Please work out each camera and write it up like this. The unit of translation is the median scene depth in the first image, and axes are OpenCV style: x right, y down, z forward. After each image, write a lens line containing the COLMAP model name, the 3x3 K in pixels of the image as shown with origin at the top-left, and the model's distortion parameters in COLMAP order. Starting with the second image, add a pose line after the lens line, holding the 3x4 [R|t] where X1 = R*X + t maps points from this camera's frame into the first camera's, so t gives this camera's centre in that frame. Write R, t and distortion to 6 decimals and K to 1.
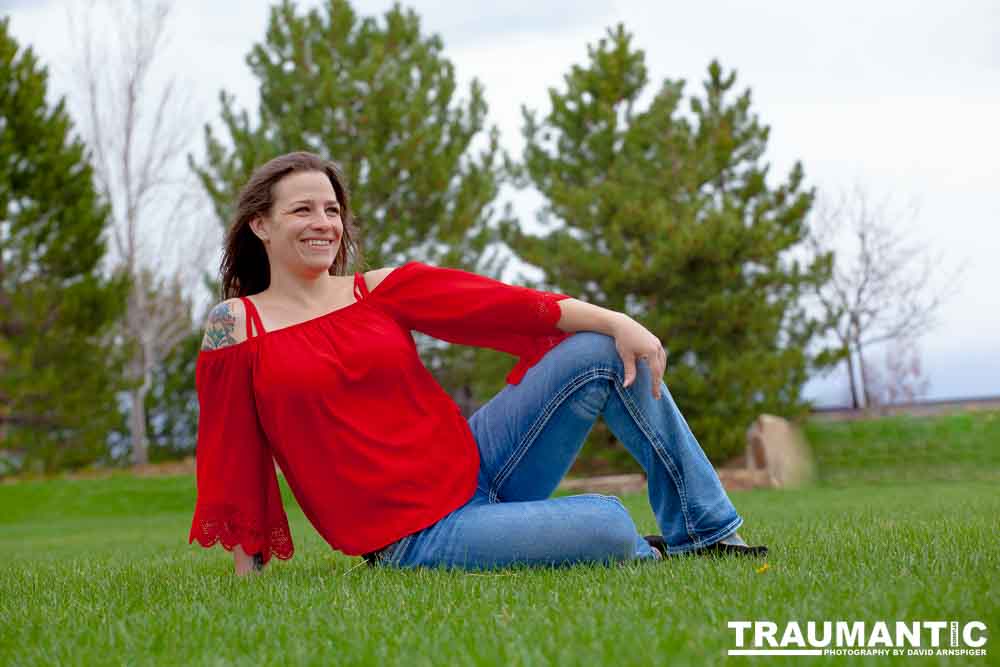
lens RADIAL K [[3721.2, 0, 499.0], [0, 3721.2, 336.1], [0, 0, 1]] dist [0.002636, 0.000000]
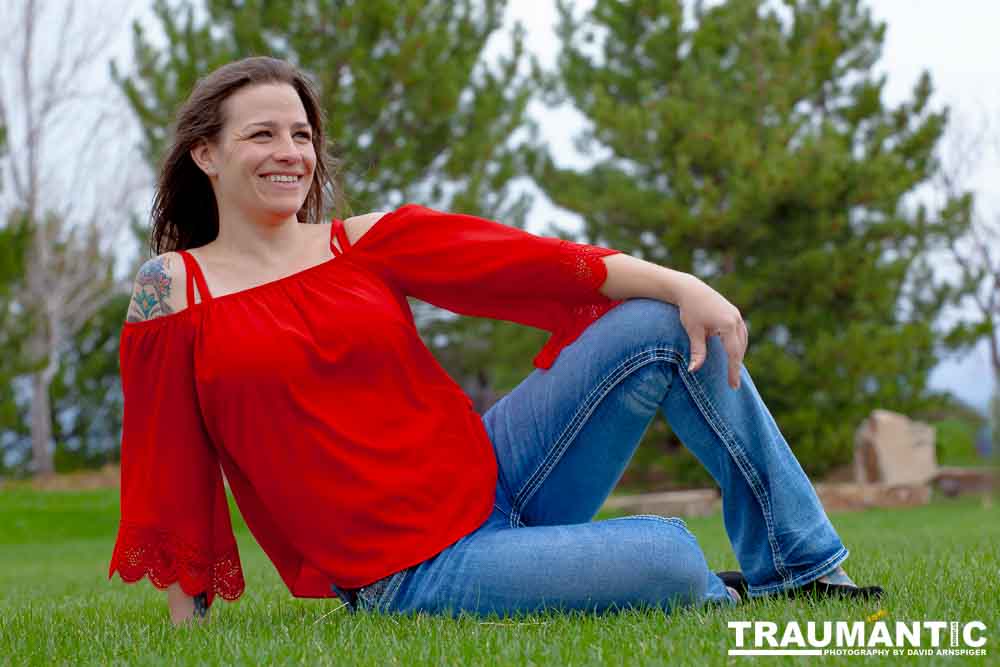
lens RADIAL K [[3721.2, 0, 501.1], [0, 3721.2, 328.1], [0, 0, 1]] dist [0.002636, 0.000000]
pose [[0.999956, 0.003333, -0.008773, 0.001987], [-0.003225, 0.999920, 0.012254, -0.004332], [0.008813, -0.012225, 0.999886, 0.252471]]
